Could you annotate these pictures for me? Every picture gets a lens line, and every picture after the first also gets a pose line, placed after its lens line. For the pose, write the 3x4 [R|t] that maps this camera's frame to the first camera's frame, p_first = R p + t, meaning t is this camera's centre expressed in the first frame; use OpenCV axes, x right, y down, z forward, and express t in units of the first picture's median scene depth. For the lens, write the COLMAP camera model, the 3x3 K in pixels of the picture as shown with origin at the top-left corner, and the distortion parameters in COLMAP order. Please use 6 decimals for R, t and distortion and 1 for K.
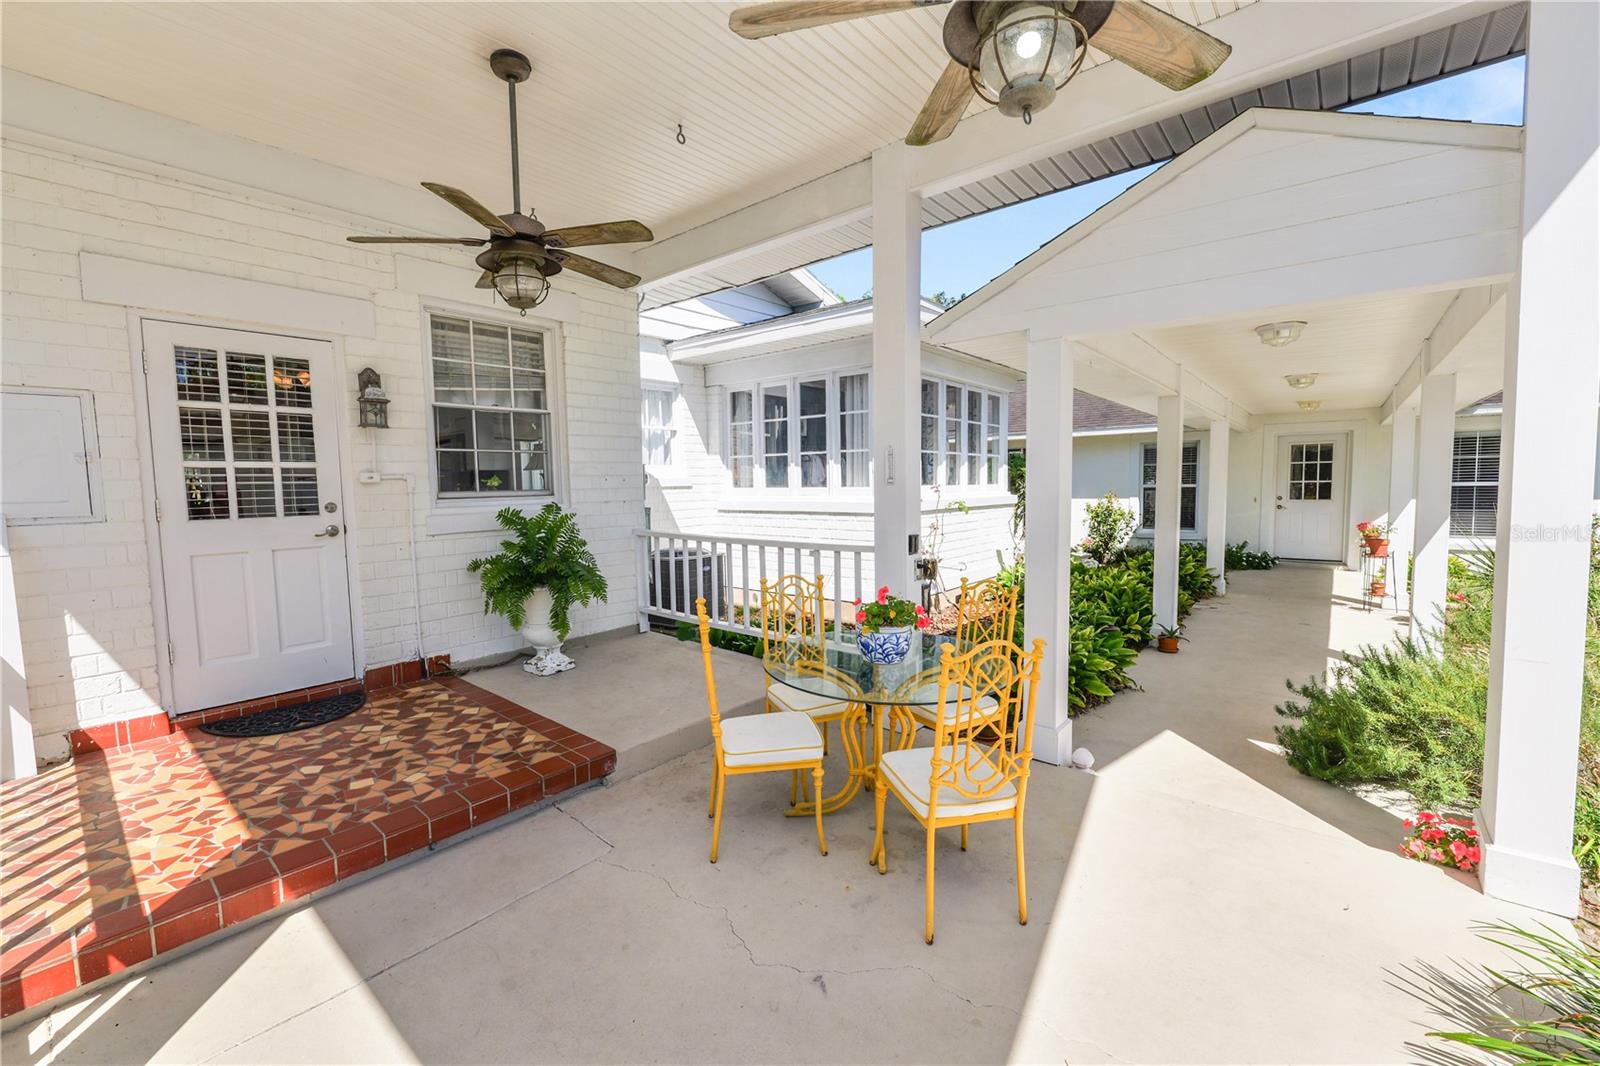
lens RADIAL K [[649.5, 0, 799.1], [0, 649.5, 531.5], [0, 0, 1]] dist [-0.012740, -0.000078]
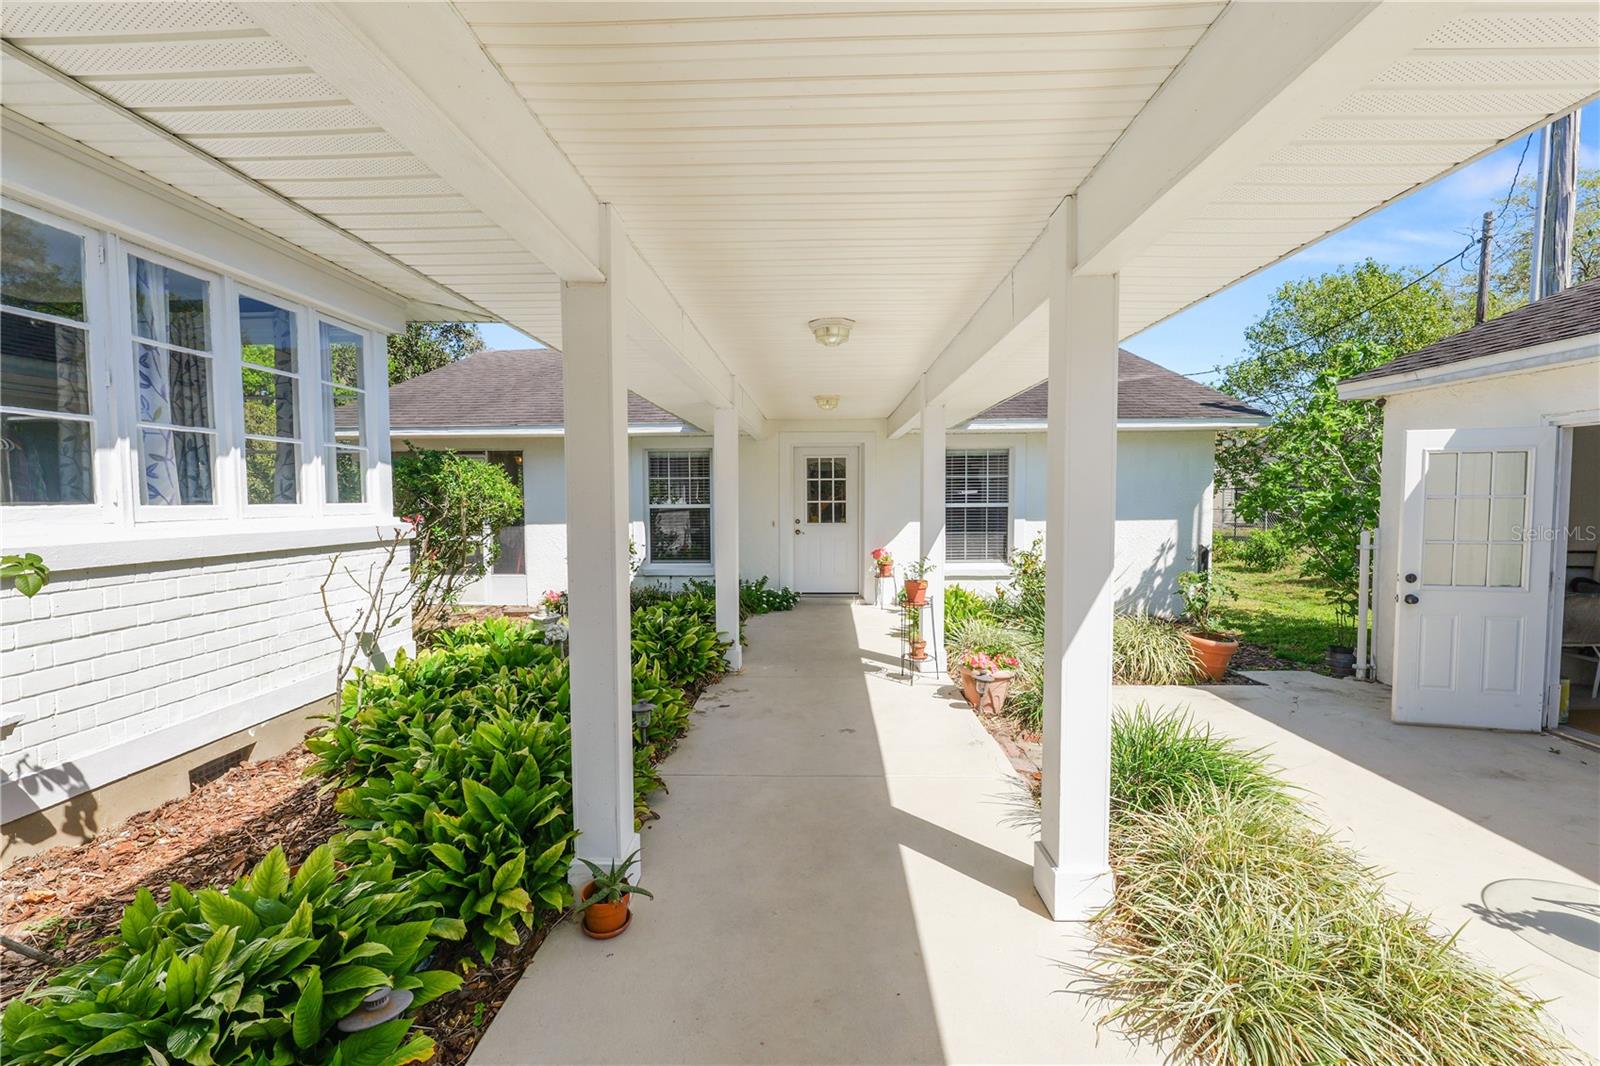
lens RADIAL K [[649.5, 0, 799.3], [0, 649.5, 531.4], [0, 0, 1]] dist [-0.012740, -0.000078]
pose [[0.792709, -0.019221, 0.609298, 0.289124], [0.036370, 0.999214, -0.015797, -0.031192], [-0.608515, 0.034683, 0.792784, 0.410012]]
